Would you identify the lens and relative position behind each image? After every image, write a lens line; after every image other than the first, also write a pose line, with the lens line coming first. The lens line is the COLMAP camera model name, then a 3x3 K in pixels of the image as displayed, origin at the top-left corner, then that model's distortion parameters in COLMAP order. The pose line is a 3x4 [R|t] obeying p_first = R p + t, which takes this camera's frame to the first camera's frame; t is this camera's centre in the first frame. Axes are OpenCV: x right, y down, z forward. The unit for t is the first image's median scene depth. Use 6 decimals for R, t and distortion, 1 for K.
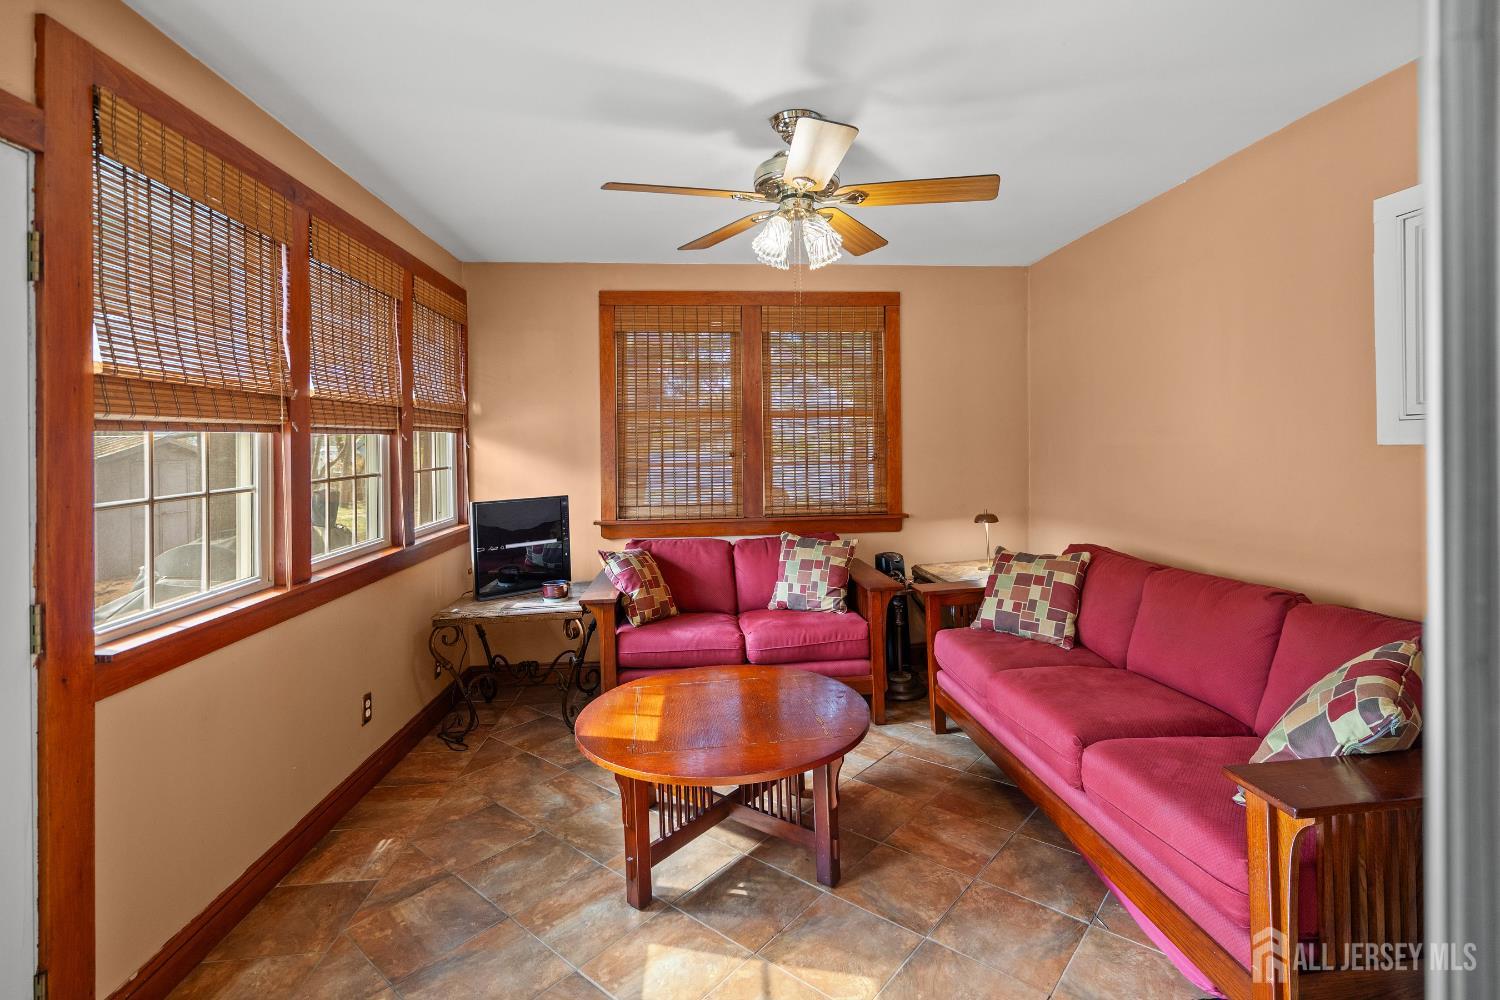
lens RADIAL K [[705.3, 0, 750.1], [0, 705.3, 438.4], [0, 0, 1]] dist [-0.001769, 0.003915]
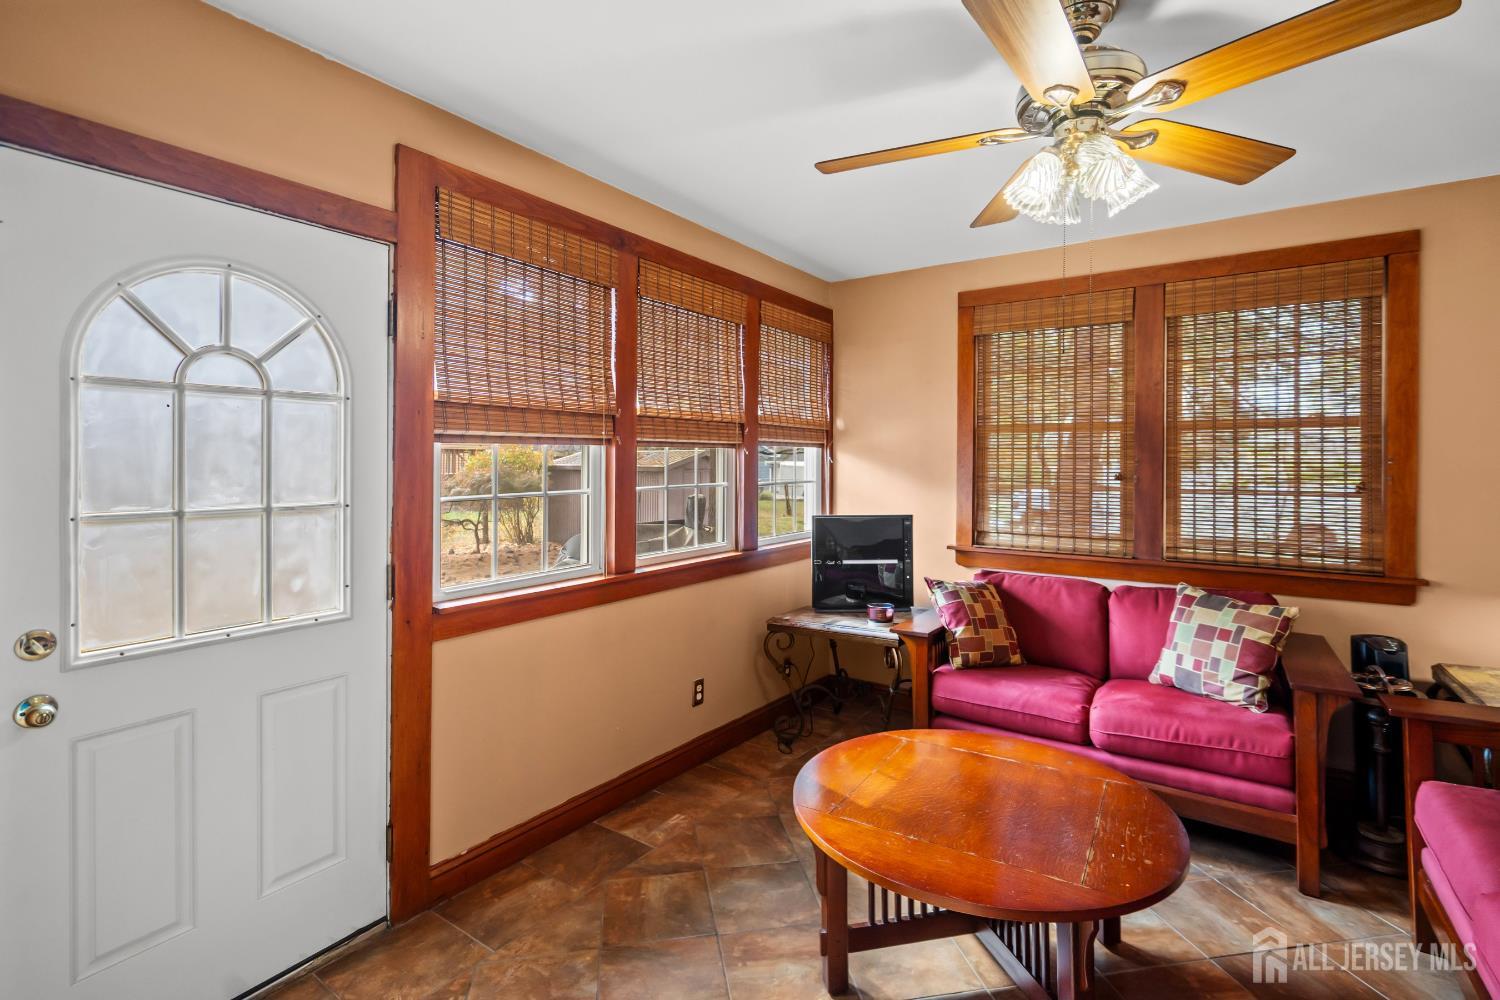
lens RADIAL K [[689.0, 0, 834.4], [0, 689.0, 461.6], [0, 0, 1]] dist [0.001358, 0.000868]
pose [[0.772814, 0.015633, -0.634440, 0.250914], [-0.012074, 0.999878, 0.009930, 0.001918], [0.634518, -0.000014, 0.772908, 0.230410]]
